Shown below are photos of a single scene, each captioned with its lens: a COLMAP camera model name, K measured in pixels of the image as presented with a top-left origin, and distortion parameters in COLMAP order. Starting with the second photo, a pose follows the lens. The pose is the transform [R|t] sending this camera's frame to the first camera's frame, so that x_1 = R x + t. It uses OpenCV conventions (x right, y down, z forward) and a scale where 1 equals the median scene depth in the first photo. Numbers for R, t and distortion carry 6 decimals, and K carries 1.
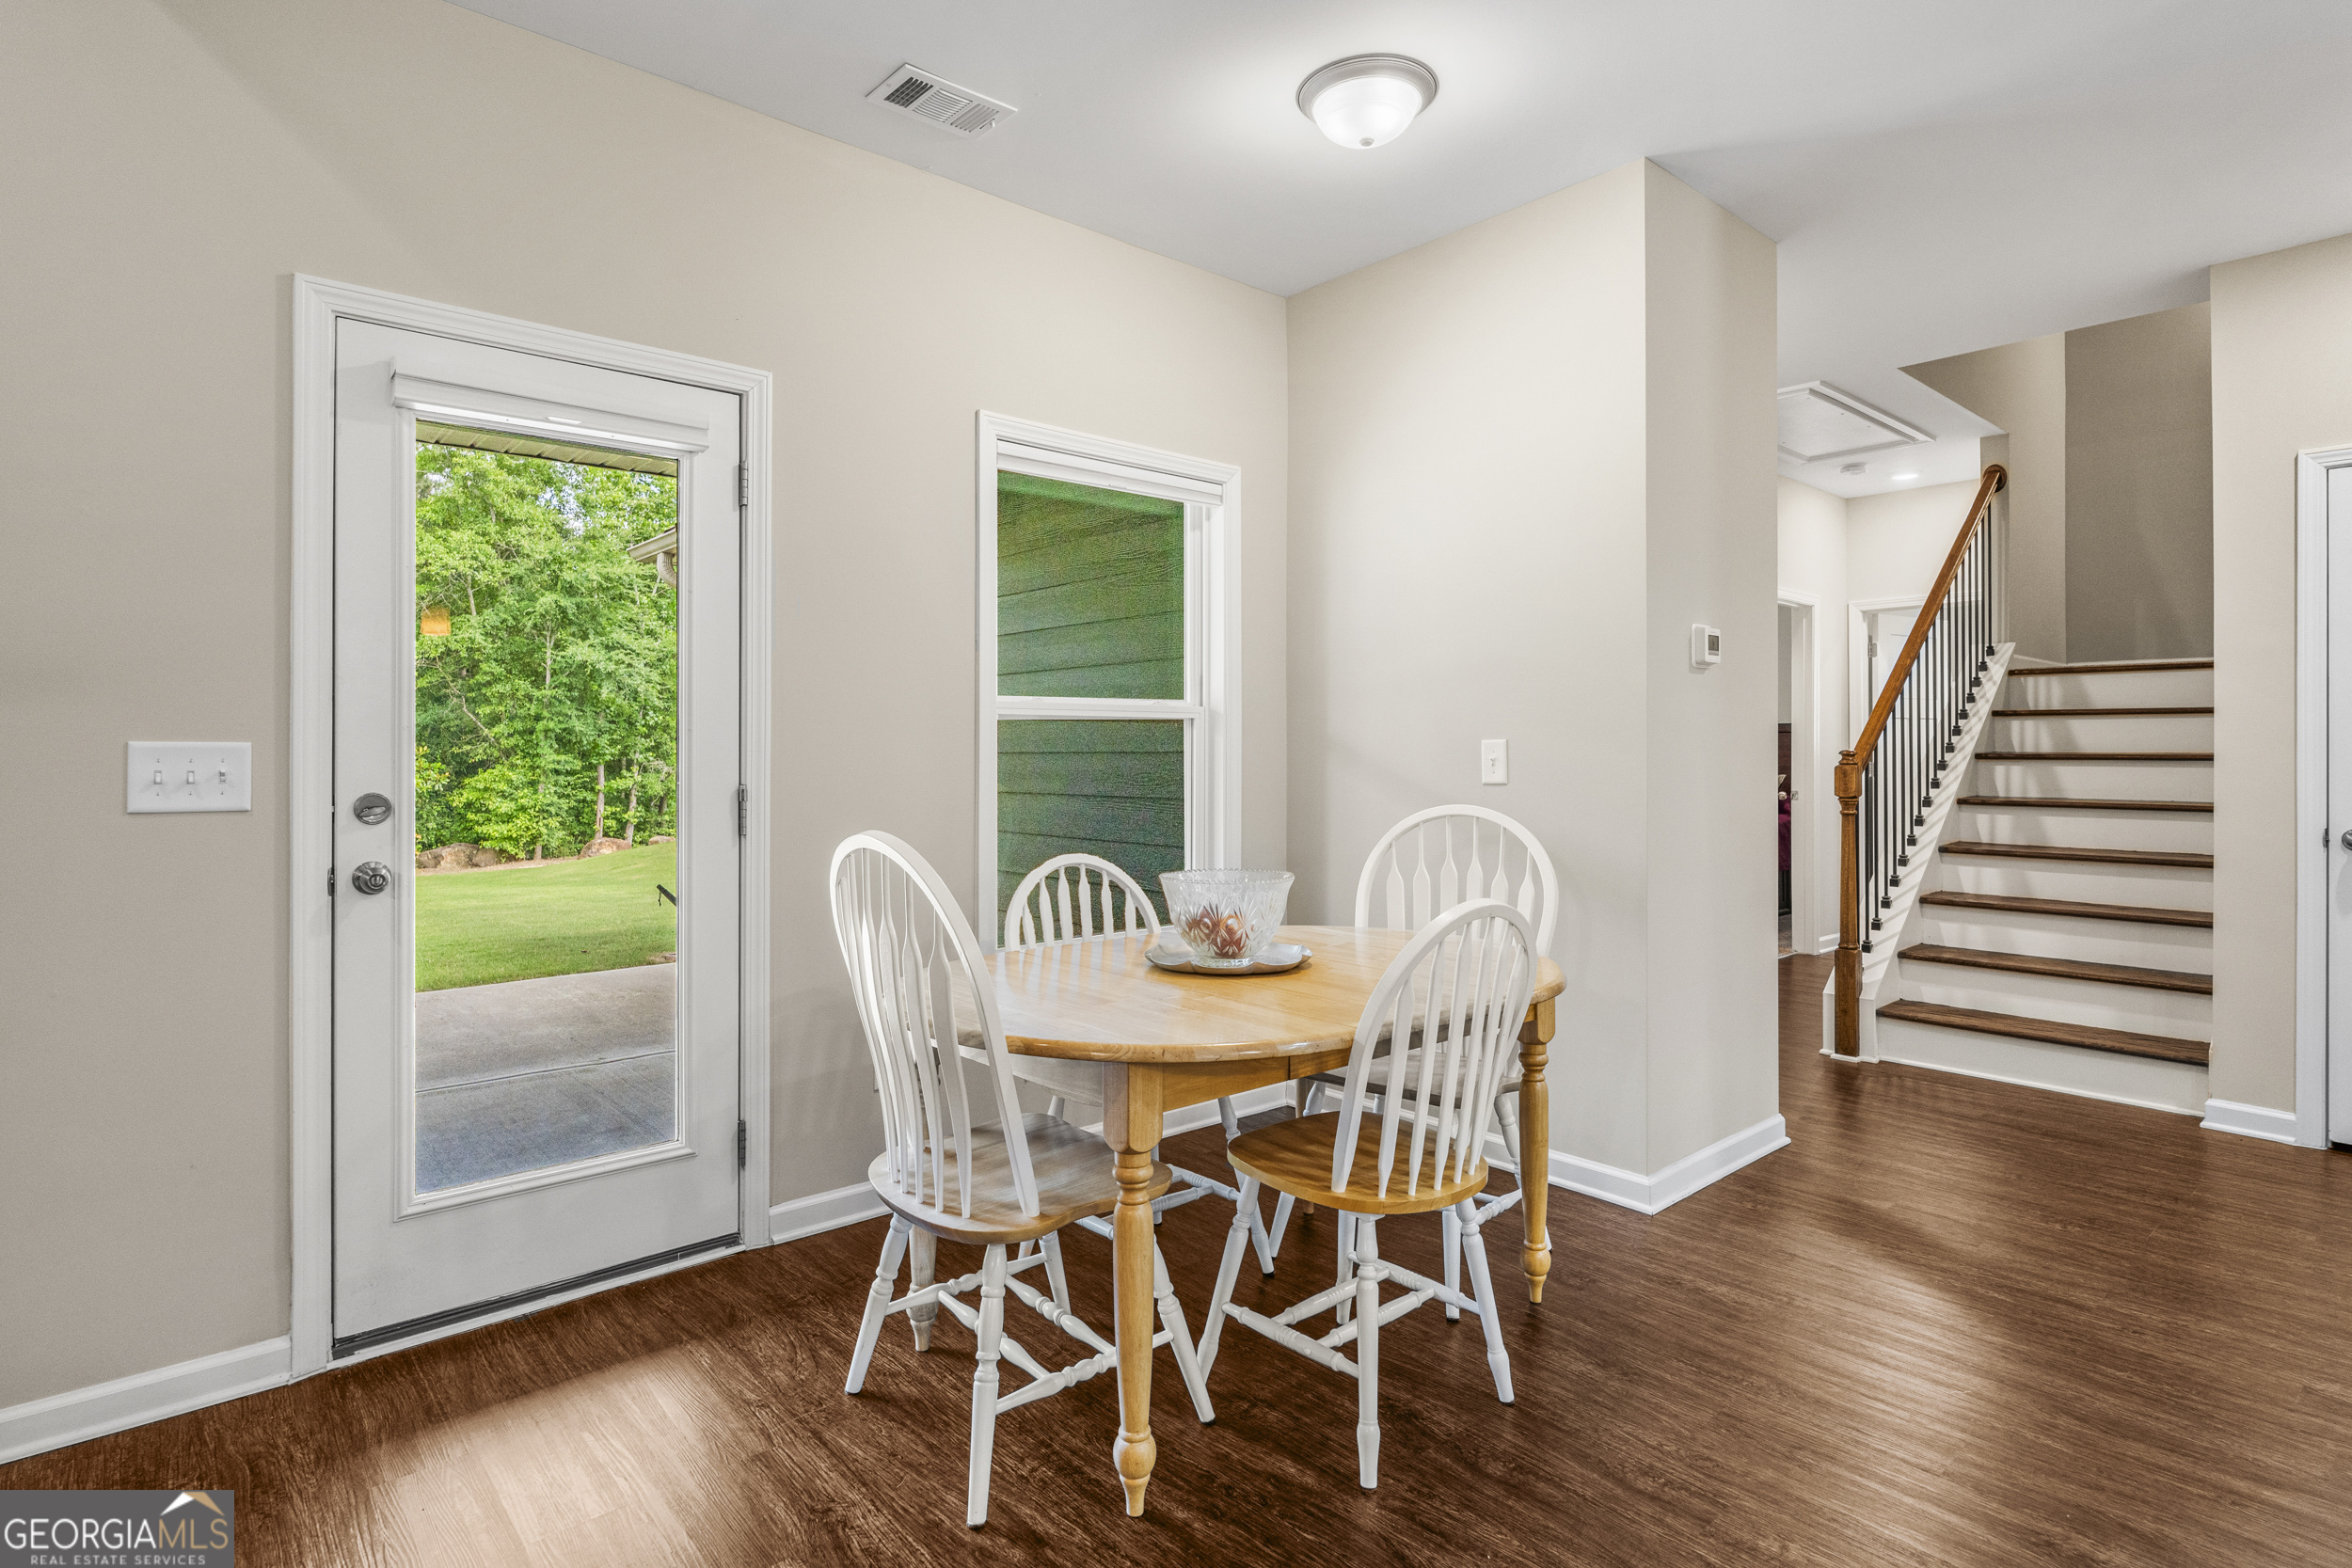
lens RADIAL K [[1176.7, 0, 1182.2], [0, 1176.7, 749.8], [0, 0, 1]] dist [-0.000098, -0.000266]
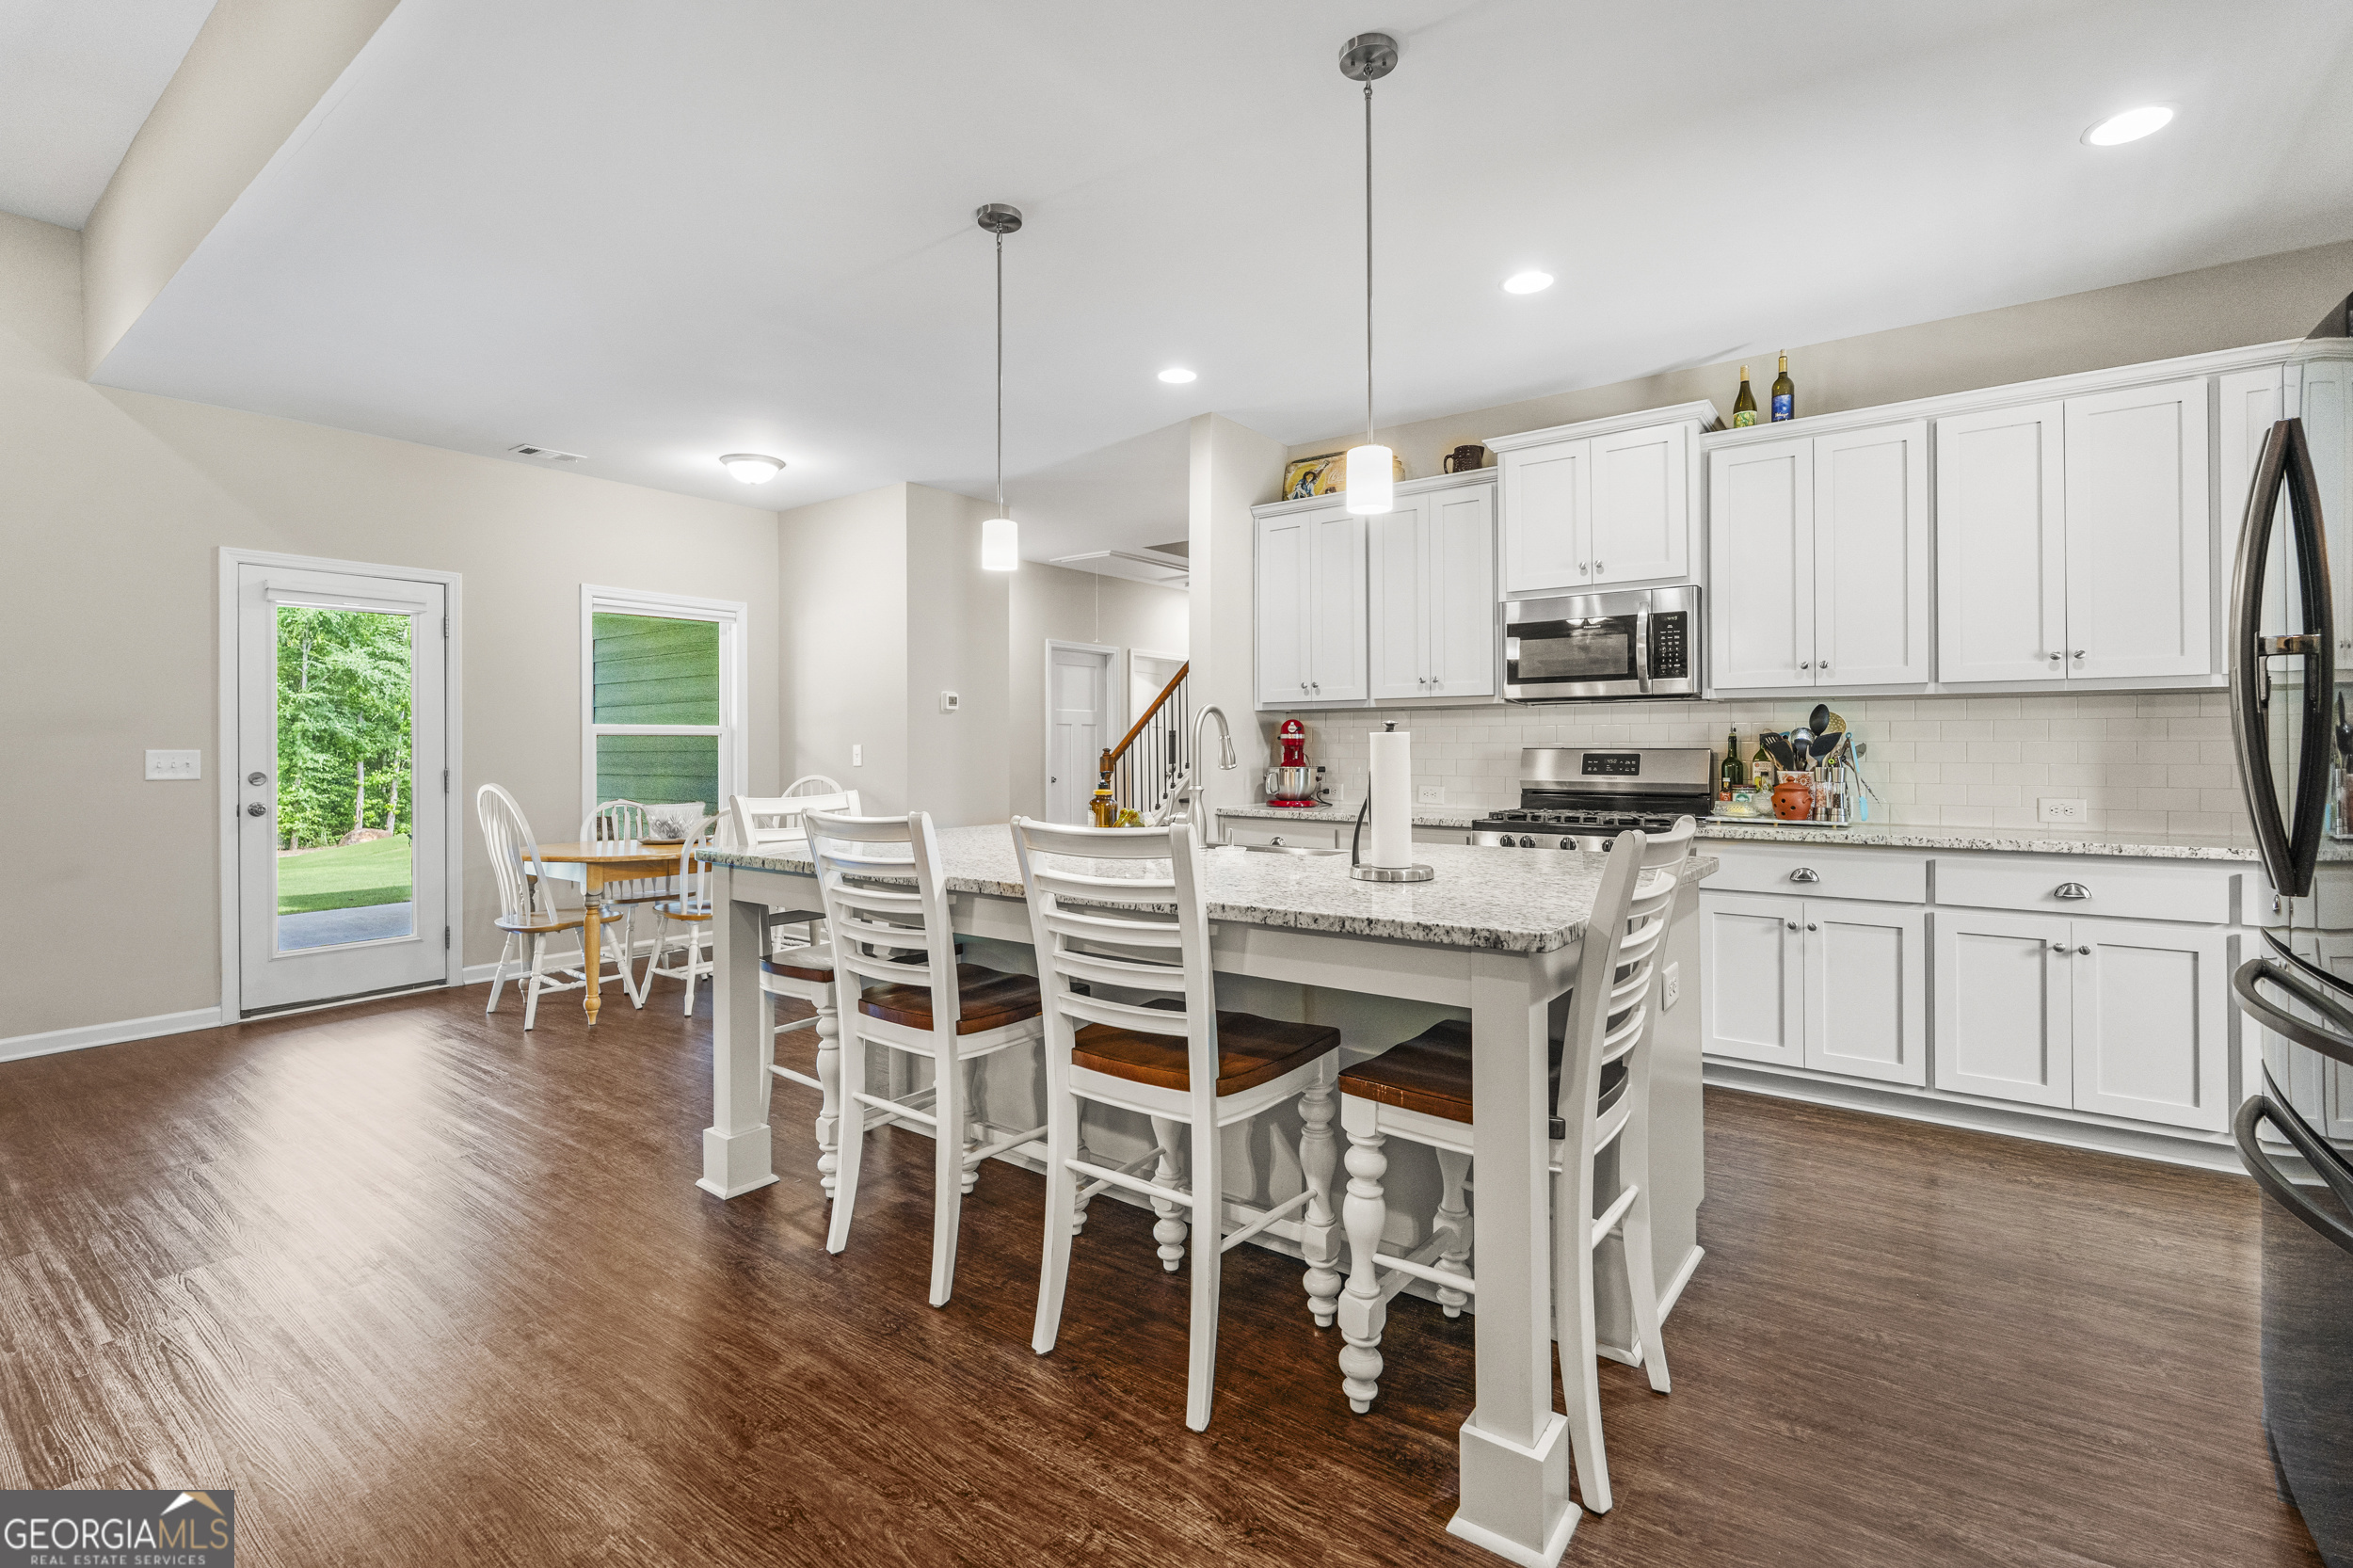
lens RADIAL K [[1031.1, 0, 1180.8], [0, 1031.1, 748.0], [0, 0, 1]] dist [-0.002386, -0.000577]
pose [[0.976845, -0.003638, 0.213918, 0.454499], [0.002992, 0.999990, 0.003344, -0.007709], [-0.213928, -0.002627, 0.976846, -0.955258]]
